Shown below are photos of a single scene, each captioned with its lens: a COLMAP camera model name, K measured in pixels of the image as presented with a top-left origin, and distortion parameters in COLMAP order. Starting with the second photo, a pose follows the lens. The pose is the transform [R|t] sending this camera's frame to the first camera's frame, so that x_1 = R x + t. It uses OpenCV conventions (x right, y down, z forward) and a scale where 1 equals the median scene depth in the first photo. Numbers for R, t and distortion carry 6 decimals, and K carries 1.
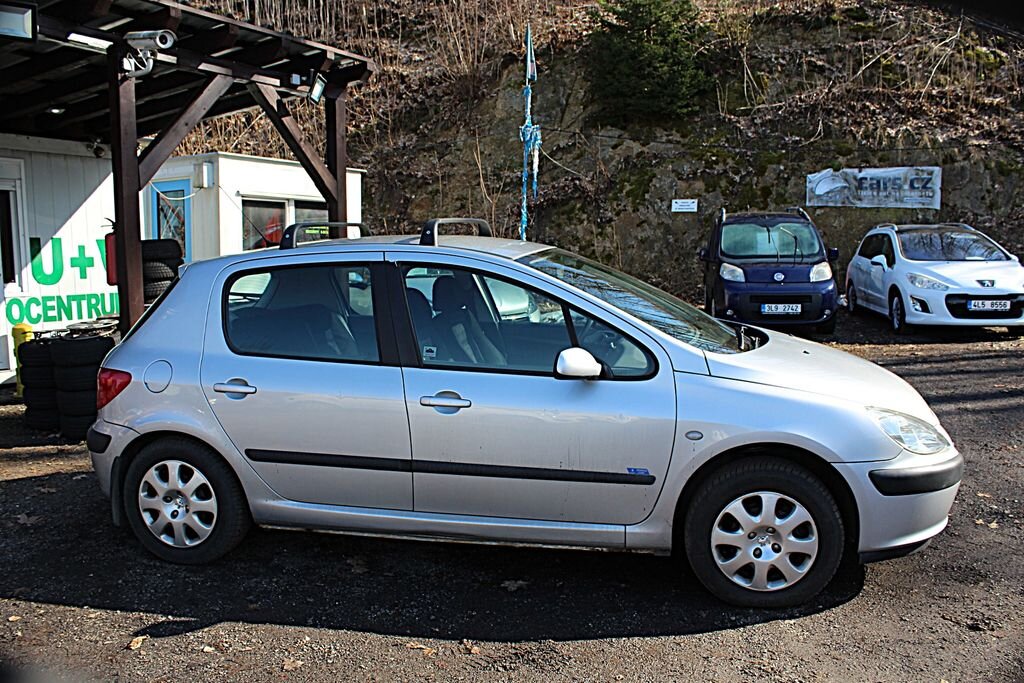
lens RADIAL K [[850.8, 0, 513.4], [0, 850.8, 343.2], [0, 0, 1]] dist [-0.171673, 0.153557]
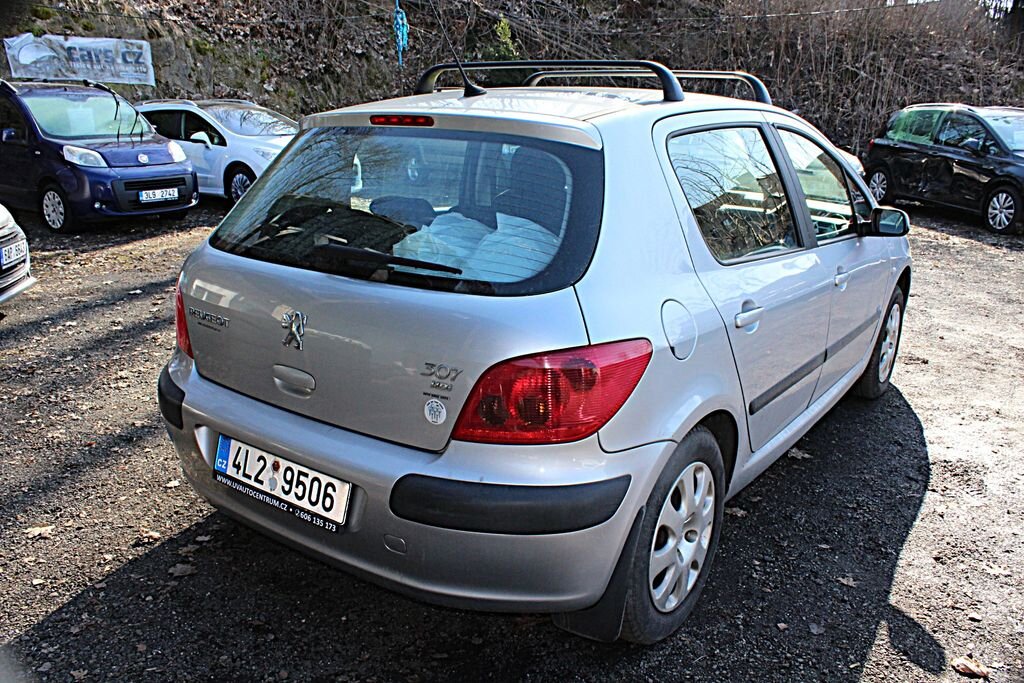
lens RADIAL K [[850.8, 0, 513.4], [0, 850.8, 343.2], [0, 0, 1]] dist [-0.171673, 0.153557]
pose [[0.406592, -0.219902, 0.886750, -0.228018], [0.096748, 0.975507, 0.197552, -0.016631], [-0.908473, 0.005468, 0.417908, 0.204934]]
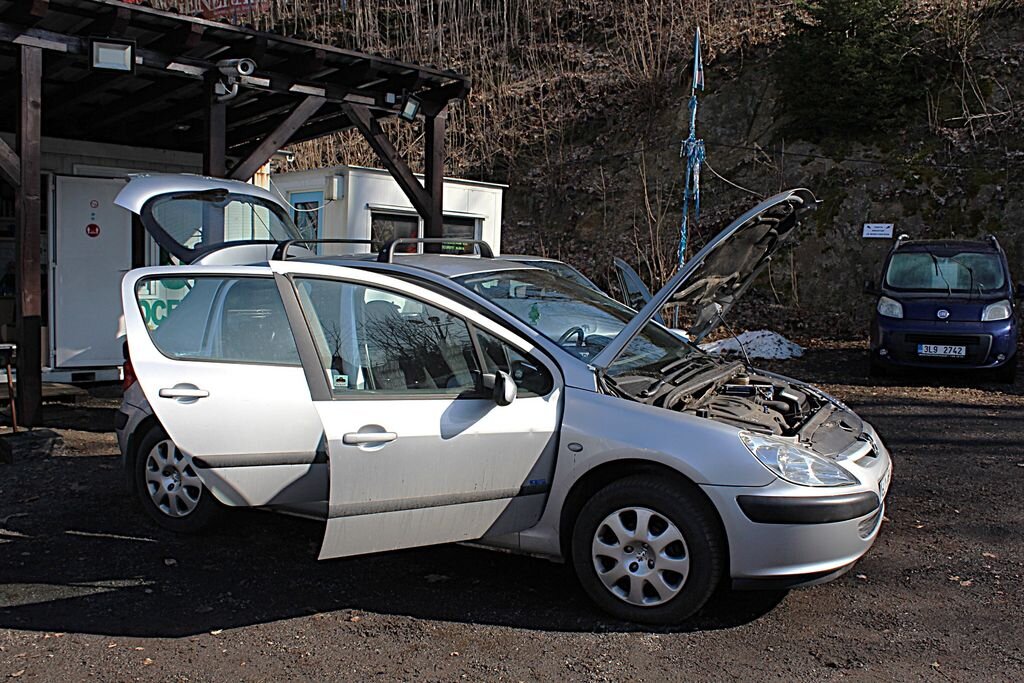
lens RADIAL K [[958.7, 0, 512.0], [0, 958.7, 341.5], [0, 0, 1]] dist [-0.147550, 0.154186]
pose [[0.967486, 0.050550, -0.247823, 0.087386], [-0.059595, 0.997798, -0.029129, 0.003303], [0.245805, 0.042951, 0.968367, -0.039222]]
